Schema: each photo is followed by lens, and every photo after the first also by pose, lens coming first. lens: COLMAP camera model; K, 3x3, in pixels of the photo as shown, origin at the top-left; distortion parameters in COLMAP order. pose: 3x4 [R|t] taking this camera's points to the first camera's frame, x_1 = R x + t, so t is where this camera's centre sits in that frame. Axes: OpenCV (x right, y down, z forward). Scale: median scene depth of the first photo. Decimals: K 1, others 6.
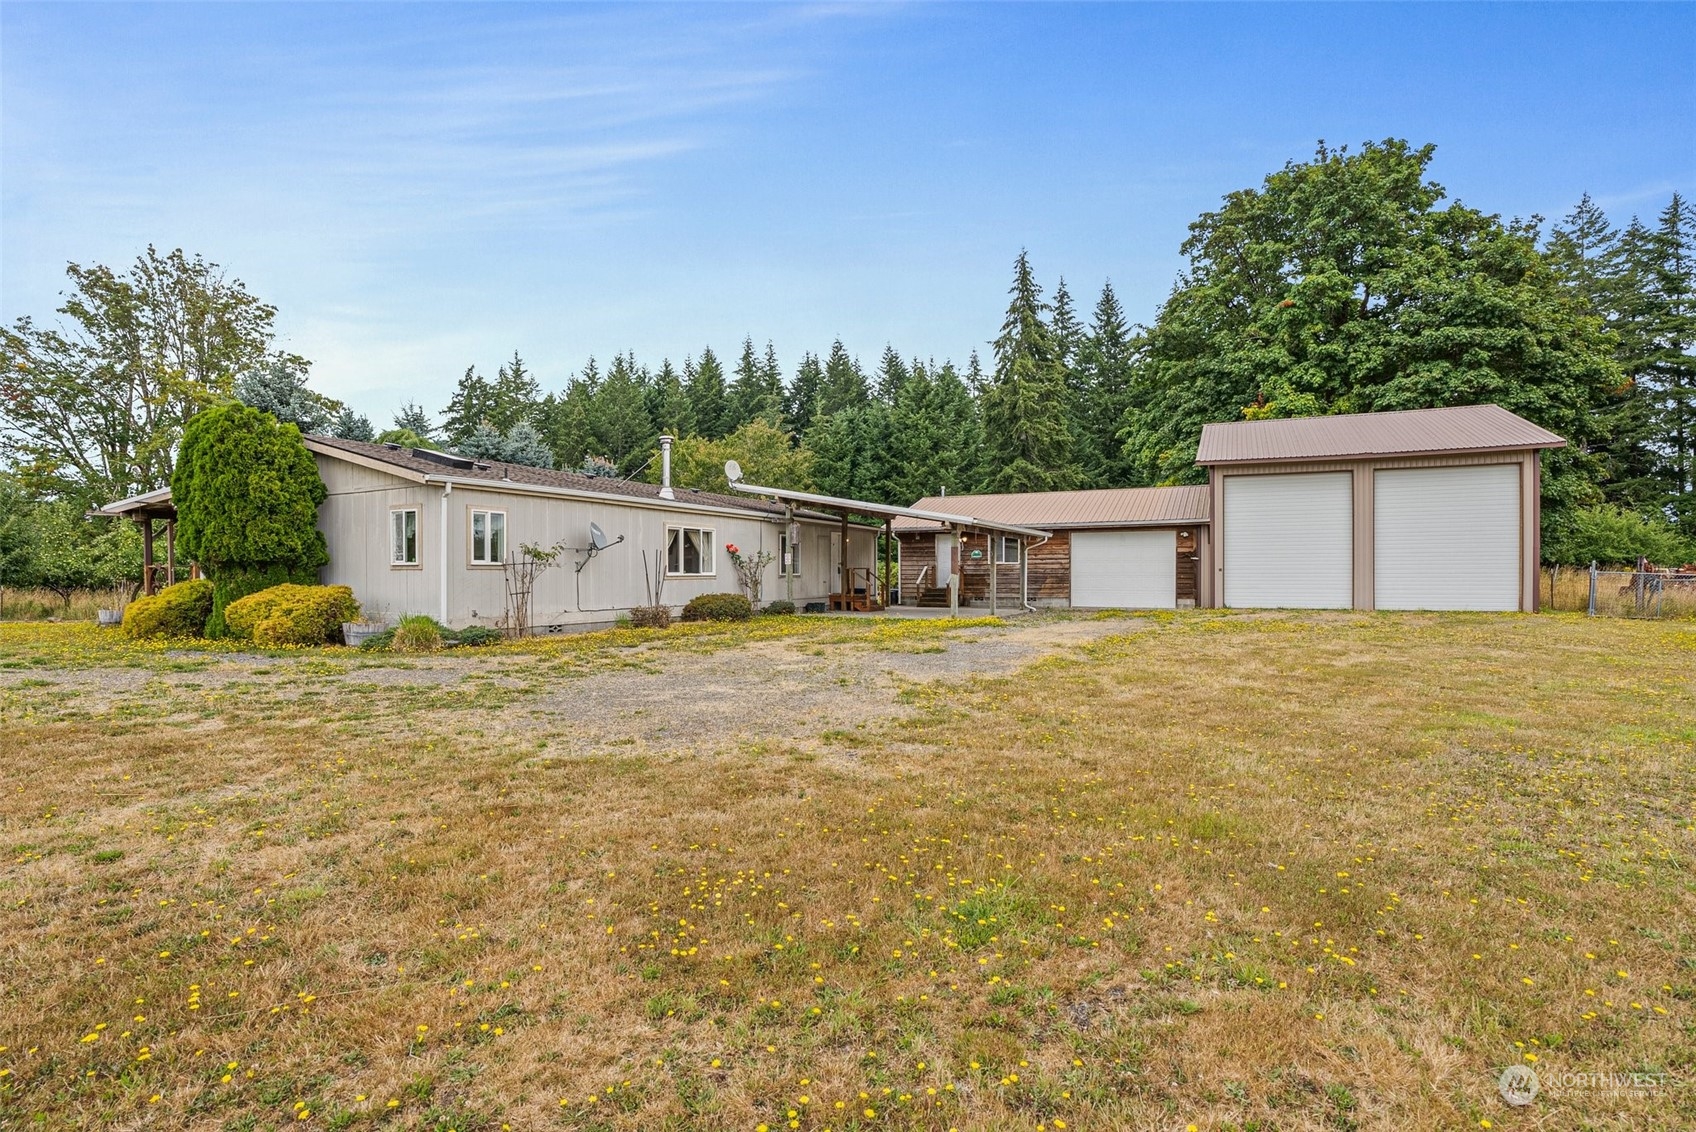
lens RADIAL K [[809.1, 0, 850.2], [0, 809.1, 581.0], [0, 0, 1]] dist [-0.056310, 0.016596]
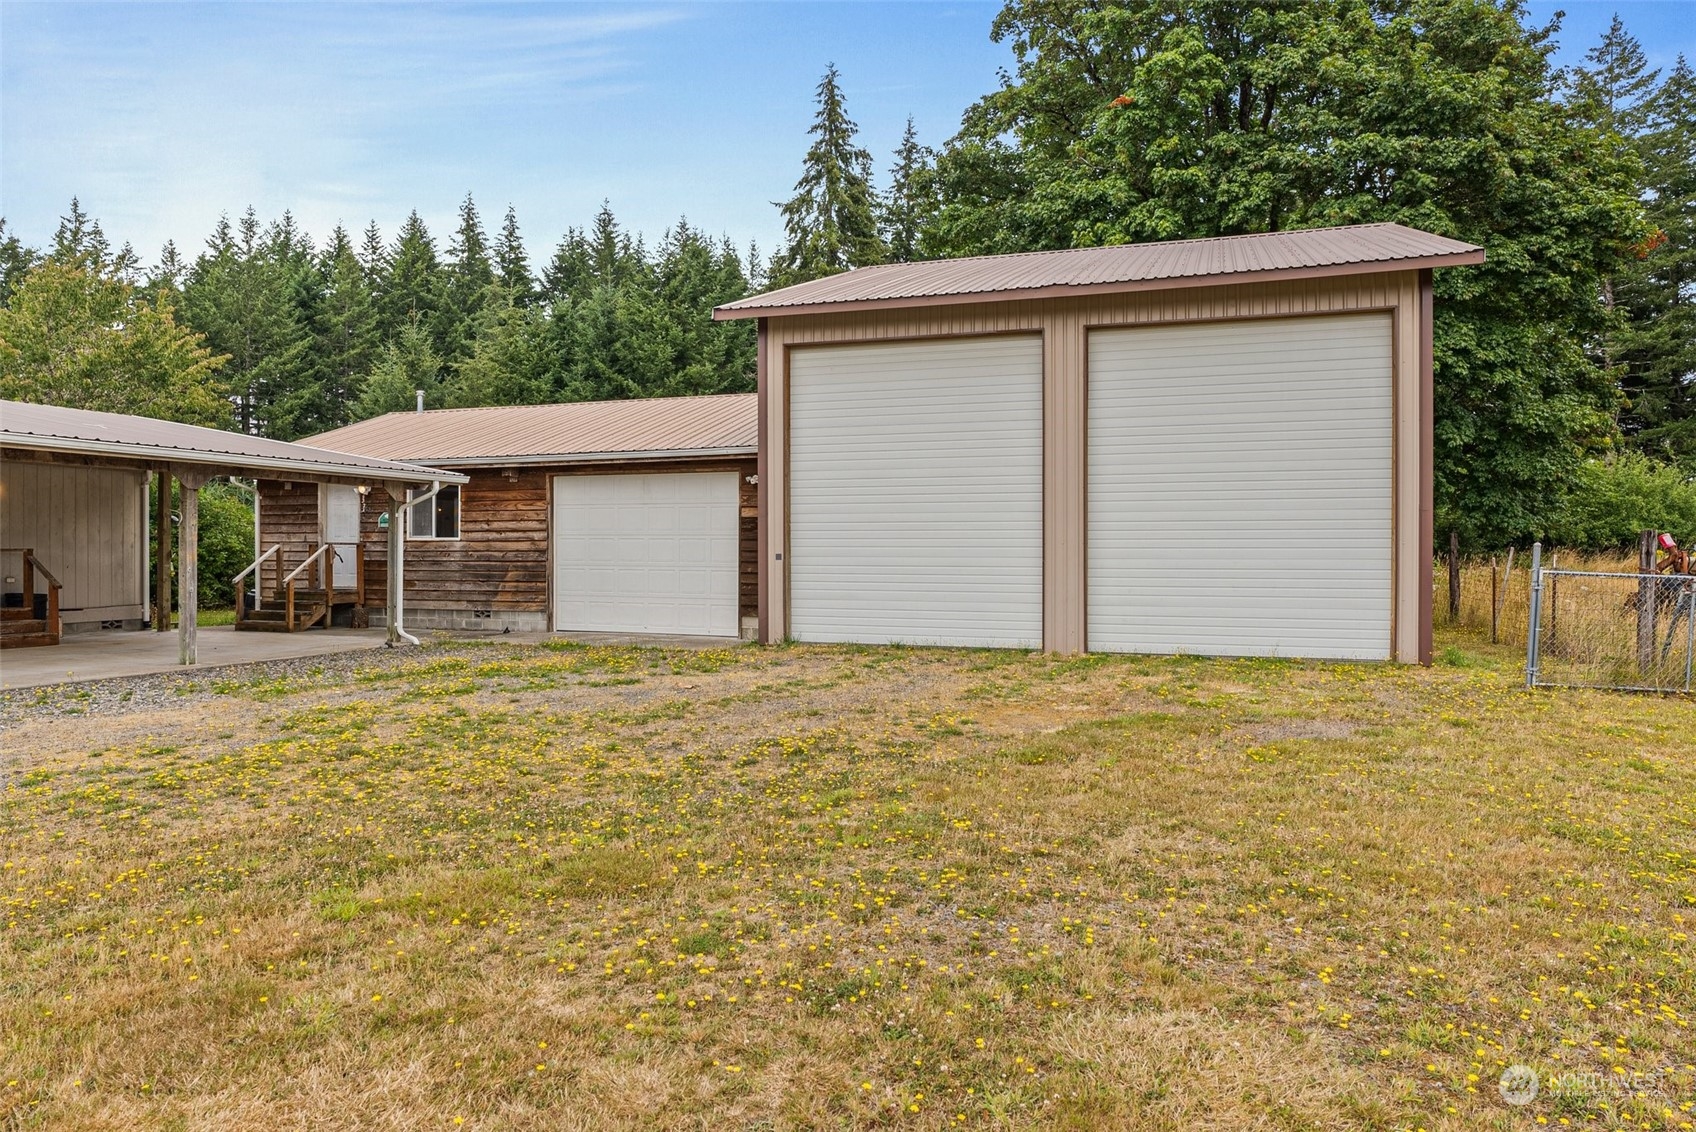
lens RADIAL K [[1072.5, 0, 853.8], [0, 1072.5, 557.5], [0, 0, 1]] dist [-0.046077, 0.025286]
pose [[0.992559, 0.003571, 0.121711, 0.275894], [-0.003159, 0.999989, -0.003575, -0.007310], [-0.121722, 0.003164, 0.992559, 0.258083]]
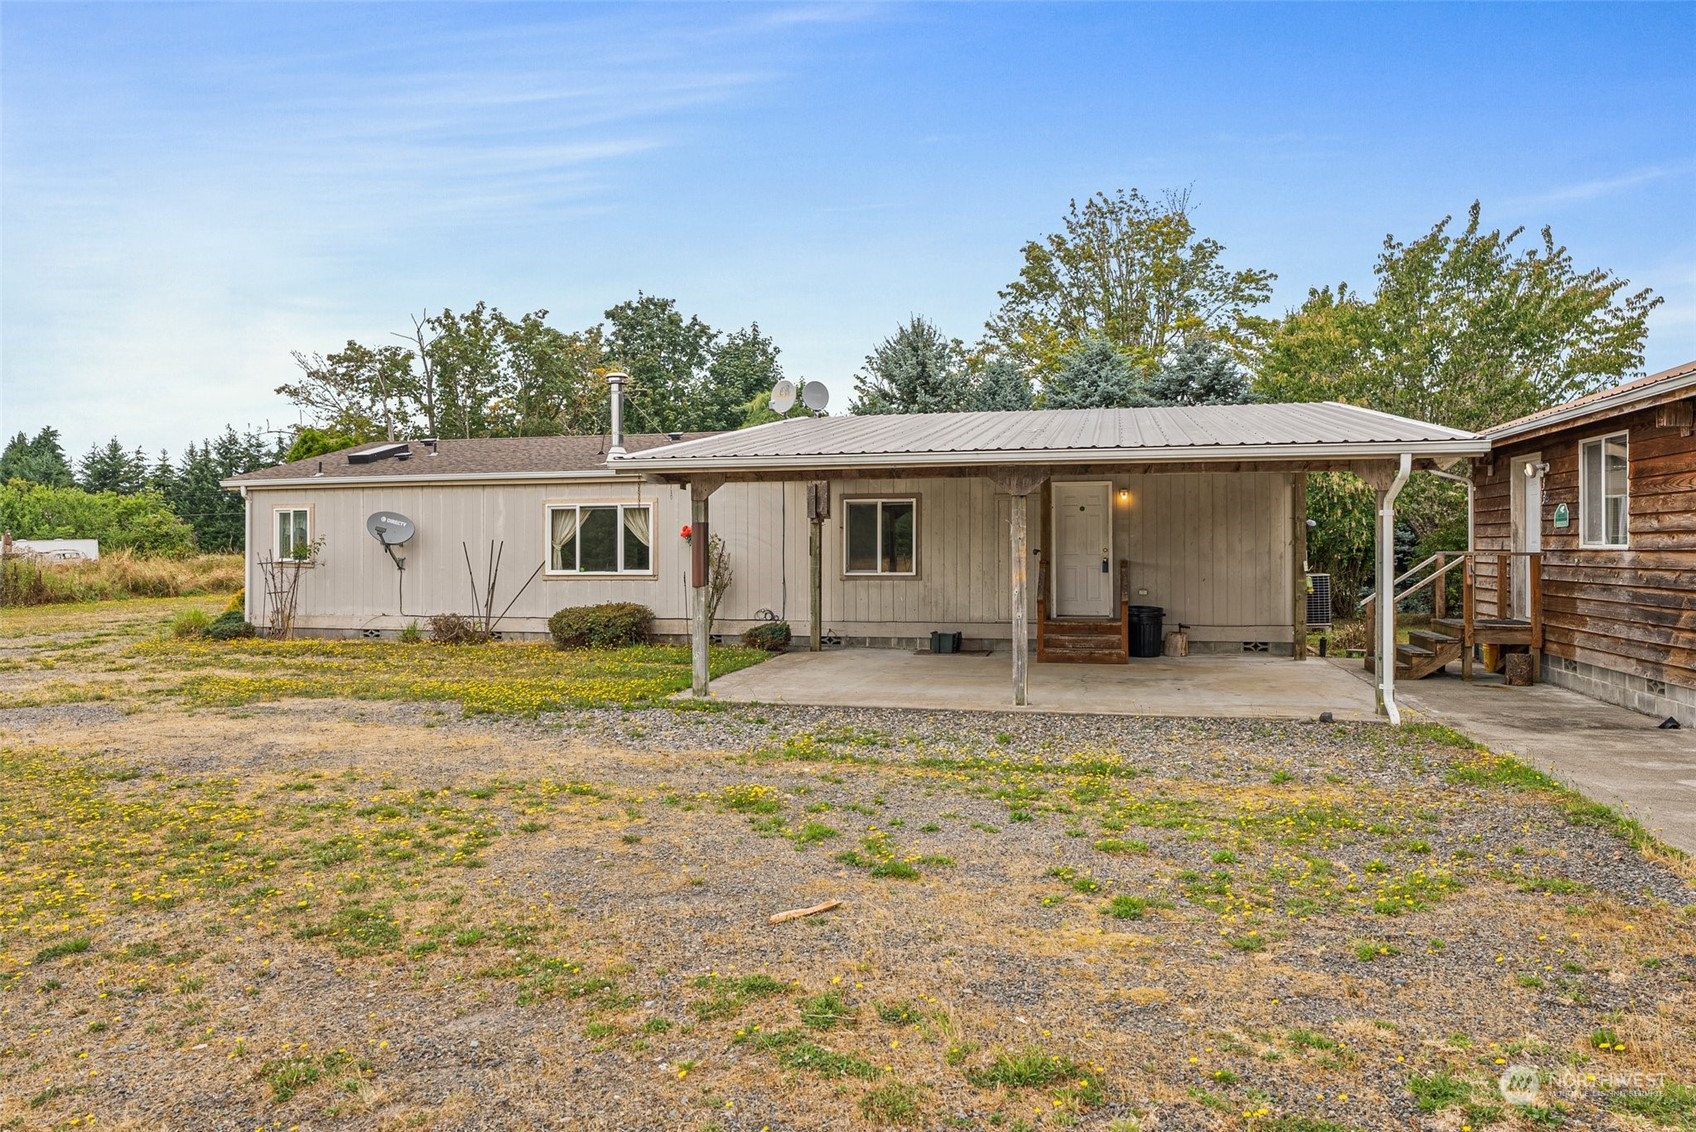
lens RADIAL K [[1108.4, 0, 850.2], [0, 1108.4, 561.7], [0, 0, 1]] dist [-0.033866, -0.000589]
pose [[0.218679, 0.015188, -0.975679, 0.382647], [-0.003926, 0.999884, 0.014685, -0.016302], [0.975789, 0.000619, 0.218713, 0.505804]]
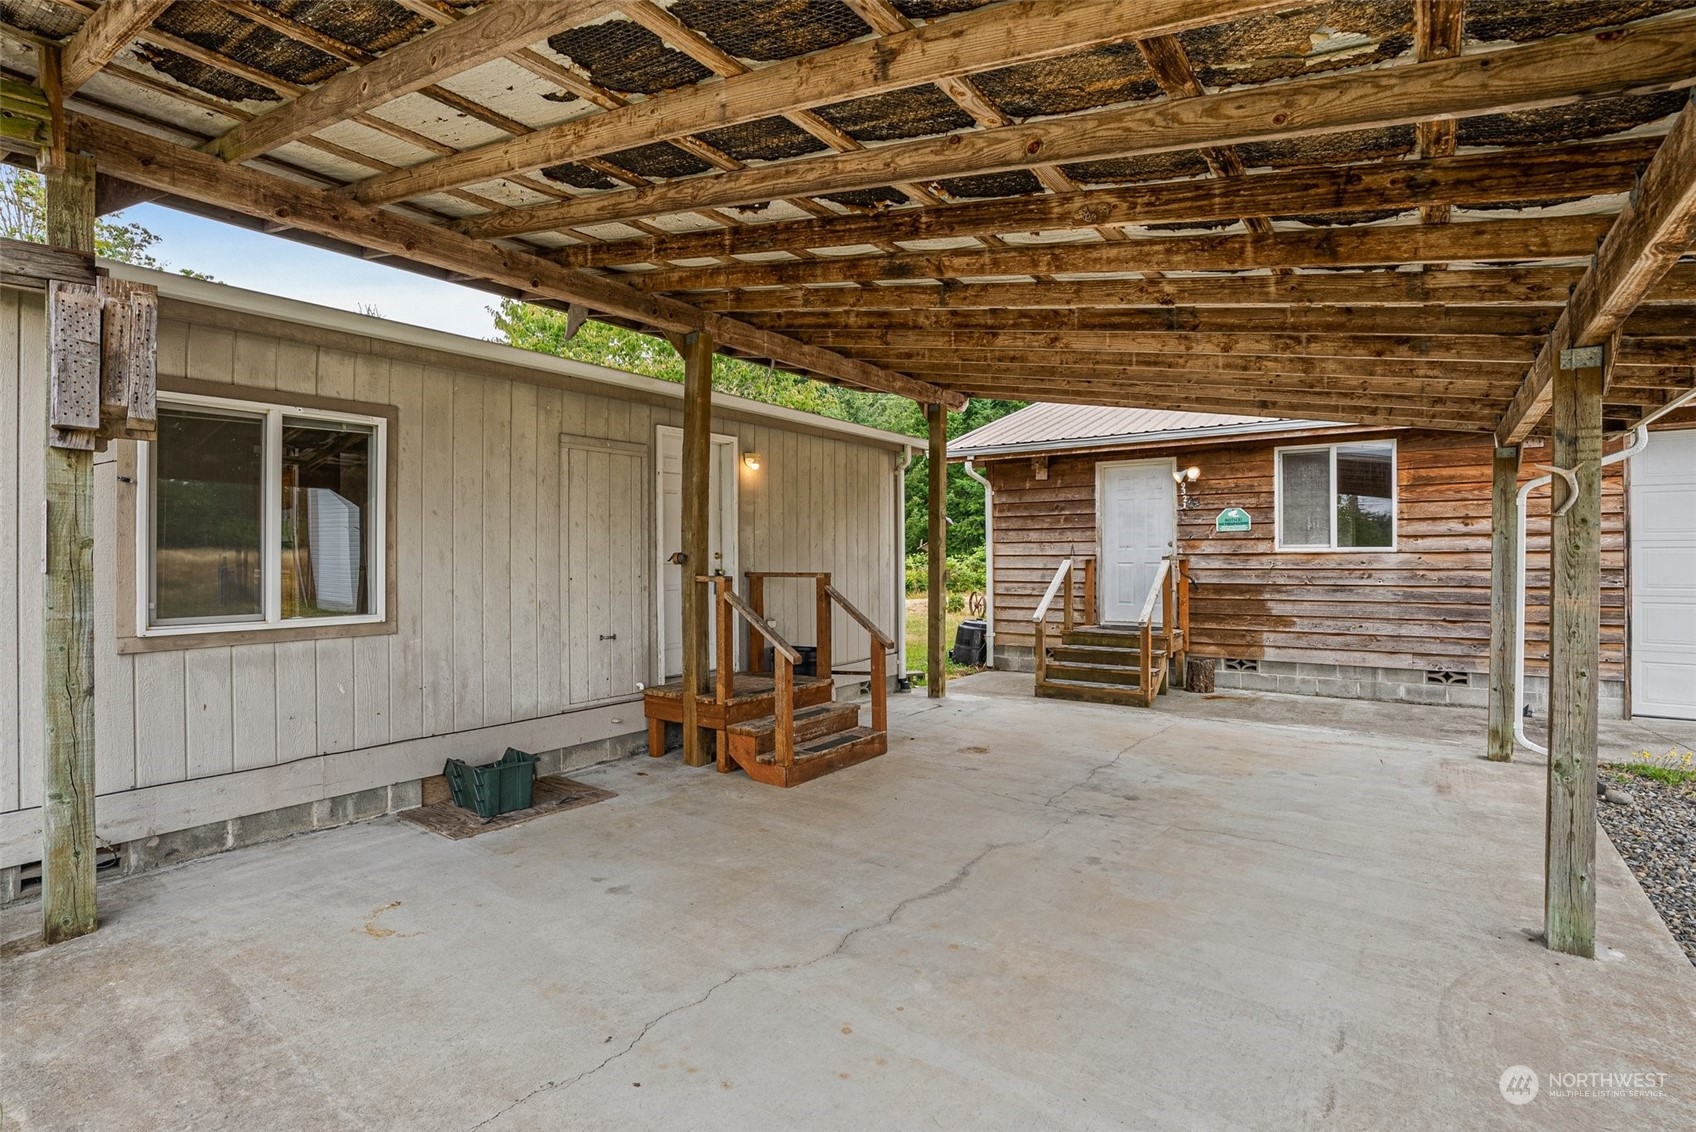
lens RADIAL K [[809.1, 0, 852.2], [0, 809.1, 555.2], [0, 0, 1]] dist [-0.056310, 0.016596]
pose [[0.983958, -0.001891, -0.178389, 0.052234], [0.000401, 0.999965, -0.008393, -0.013434], [0.178398, 0.008187, 0.983924, 0.522769]]
